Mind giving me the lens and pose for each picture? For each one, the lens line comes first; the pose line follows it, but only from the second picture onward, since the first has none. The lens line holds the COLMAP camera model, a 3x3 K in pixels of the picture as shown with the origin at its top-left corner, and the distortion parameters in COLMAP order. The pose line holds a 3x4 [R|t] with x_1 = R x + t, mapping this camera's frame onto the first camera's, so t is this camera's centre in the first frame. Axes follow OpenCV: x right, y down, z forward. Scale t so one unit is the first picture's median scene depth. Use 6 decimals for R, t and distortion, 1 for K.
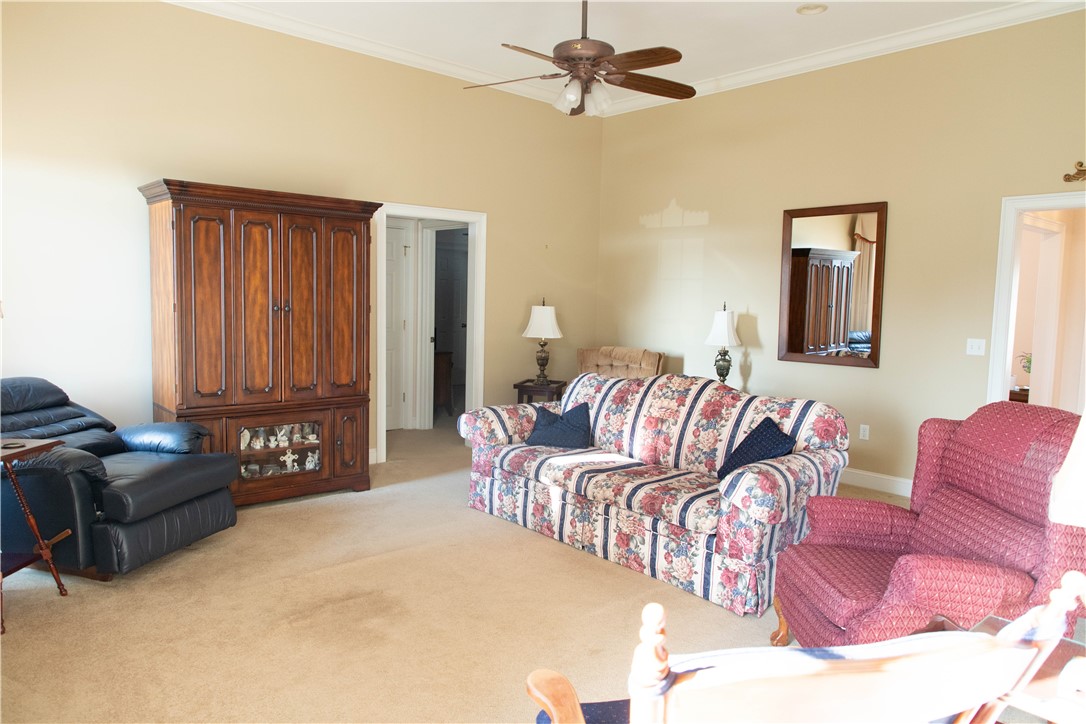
lens RADIAL K [[734.1, 0, 543.0], [0, 734.1, 362.0], [0, 0, 1]] dist [0.003051, 0.001370]
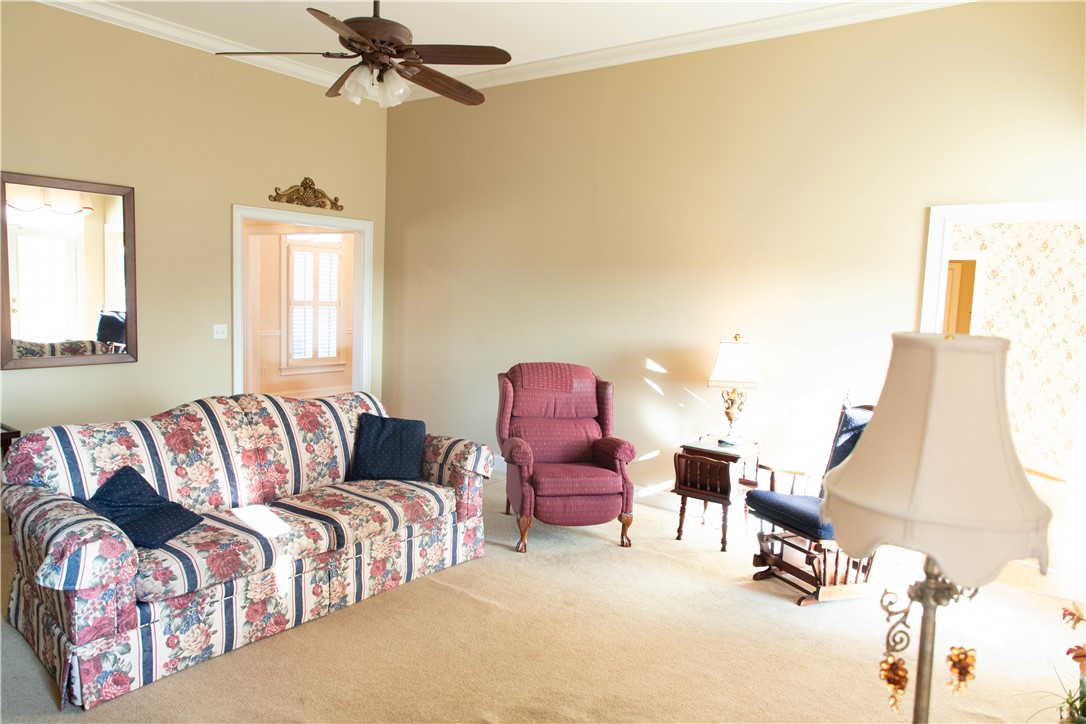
lens RADIAL K [[734.1, 0, 543.0], [0, 734.1, 362.0], [0, 0, 1]] dist [0.003051, 0.001370]
pose [[-0.198123, -0.127544, 0.971844, -0.735702], [0.043619, 0.989368, 0.138737, -0.128961], [-0.979206, 0.069878, -0.190453, 0.847930]]
